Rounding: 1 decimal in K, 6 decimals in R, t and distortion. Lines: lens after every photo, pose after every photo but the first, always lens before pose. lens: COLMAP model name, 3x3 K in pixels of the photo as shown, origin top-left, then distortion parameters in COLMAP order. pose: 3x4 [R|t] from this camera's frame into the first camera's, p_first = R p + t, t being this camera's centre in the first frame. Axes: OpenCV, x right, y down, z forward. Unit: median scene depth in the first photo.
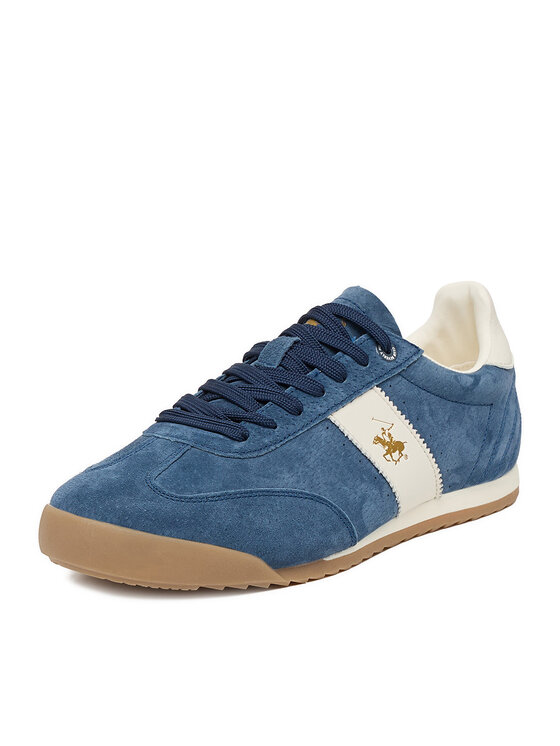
lens RADIAL K [[1172.6, 0, 280.0], [0, 1172.6, 373.0], [0, 0, 1]] dist [0.022783, 0.008119]
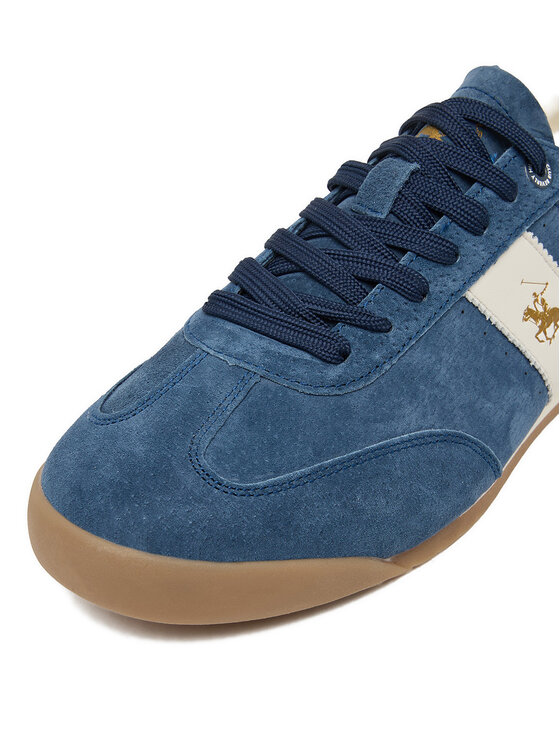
lens RADIAL K [[1179.5, 0, 280.0], [0, 1179.5, 373.0], [0, 0, 1]] dist [-0.061940, -0.096026]
pose [[0.999317, 0.003483, -0.036783, -0.037993], [0.005909, 0.967670, 0.252152, -0.088616], [0.036472, -0.252197, 0.966988, 0.353042]]
